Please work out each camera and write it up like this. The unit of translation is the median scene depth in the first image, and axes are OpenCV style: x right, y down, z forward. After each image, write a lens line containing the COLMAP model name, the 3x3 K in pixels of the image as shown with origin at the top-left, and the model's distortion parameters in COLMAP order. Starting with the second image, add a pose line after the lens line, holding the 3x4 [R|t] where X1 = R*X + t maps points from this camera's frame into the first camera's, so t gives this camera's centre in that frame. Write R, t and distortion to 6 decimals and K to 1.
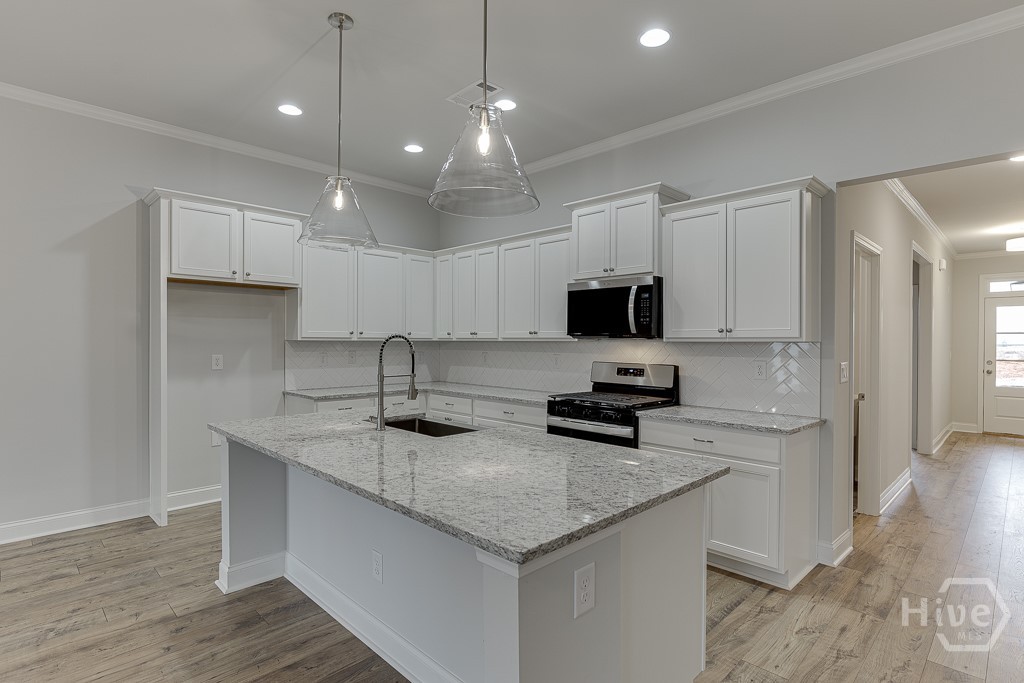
lens RADIAL K [[515.9, 0, 519.8], [0, 515.9, 343.8], [0, 0, 1]] dist [-0.003583, -0.000627]
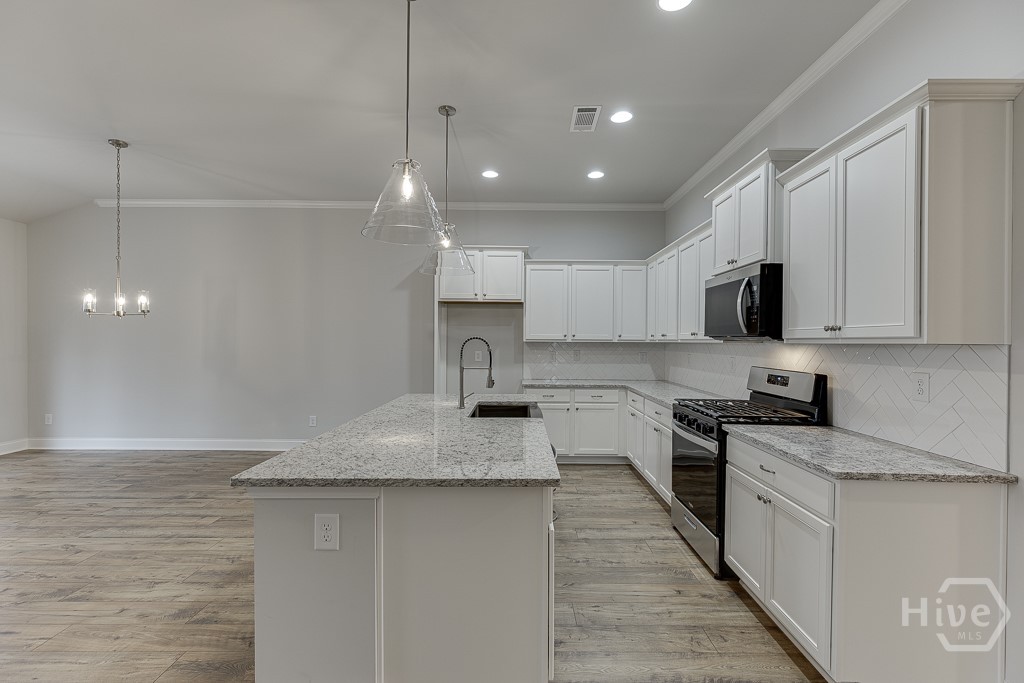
lens RADIAL K [[458.2, 0, 518.6], [0, 458.2, 342.9], [0, 0, 1]] dist [0.007629, -0.001710]
pose [[0.701722, 0.002996, -0.712445, 0.499386], [-0.006483, 0.999977, -0.002180, -0.000725], [0.712422, 0.006149, 0.701725, 0.203299]]
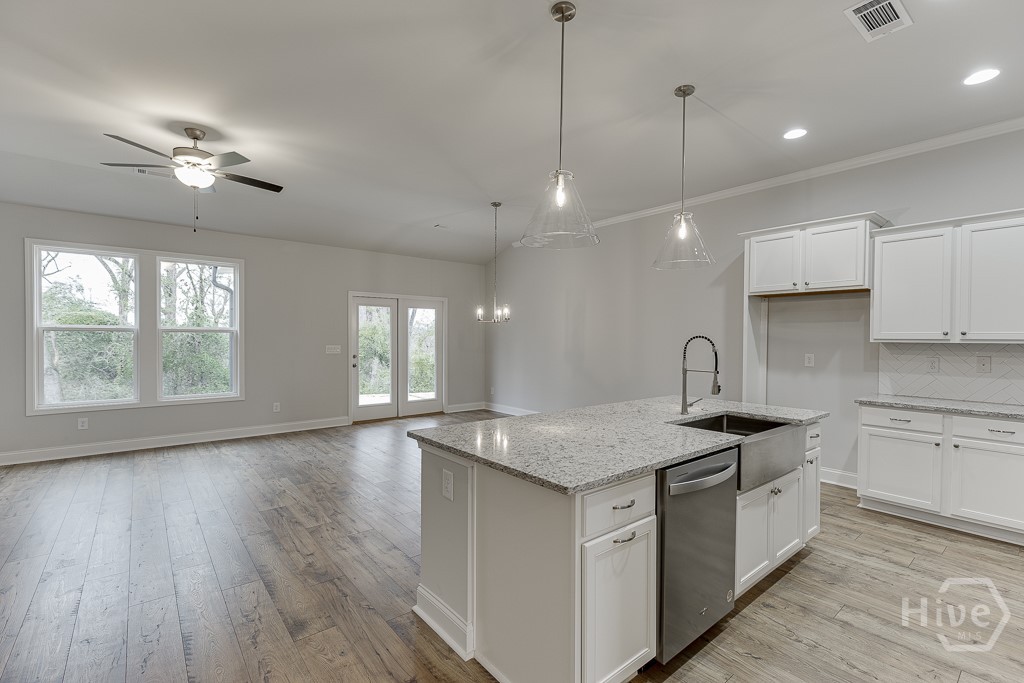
lens RADIAL K [[458.2, 0, 519.8], [0, 458.2, 342.6], [0, 0, 1]] dist [0.007629, -0.001710]
pose [[-0.097277, 0.003635, -0.995251, 0.620567], [-0.014375, 0.999884, 0.005056, -0.001076], [0.995154, 0.014799, -0.097213, 0.531216]]
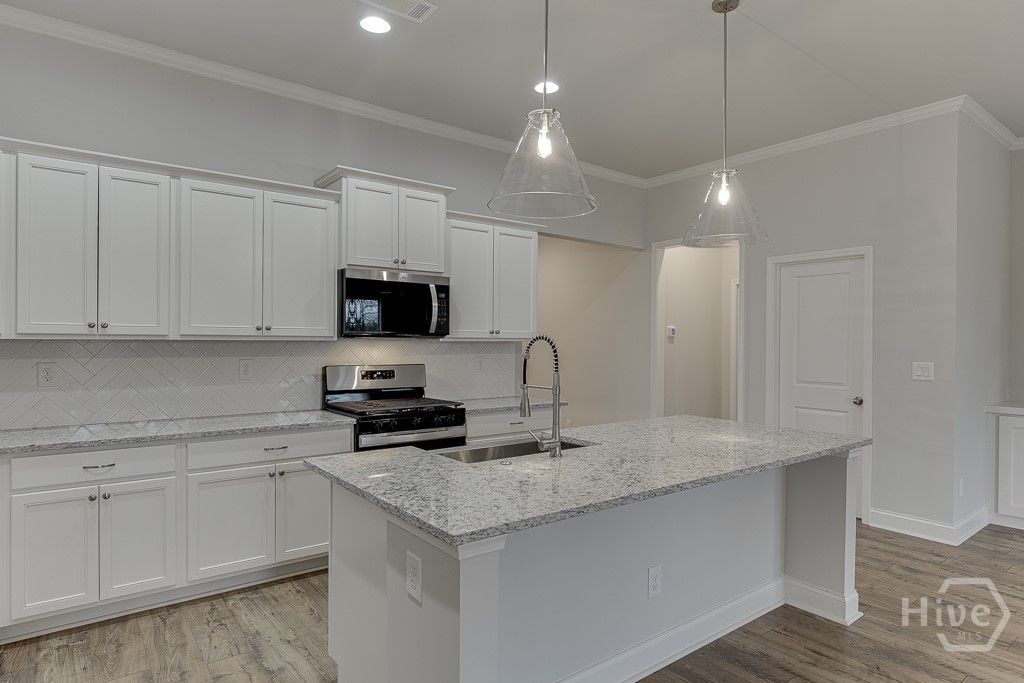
lens RADIAL K [[584.6, 0, 516.2], [0, 584.6, 344.1], [0, 0, 1]] dist [-0.014815, 0.001453]
pose [[0.130143, -0.009296, 0.991452, -0.856237], [-0.000475, 0.999955, 0.009438, -0.009801], [-0.991495, -0.001699, 0.130133, 0.700906]]
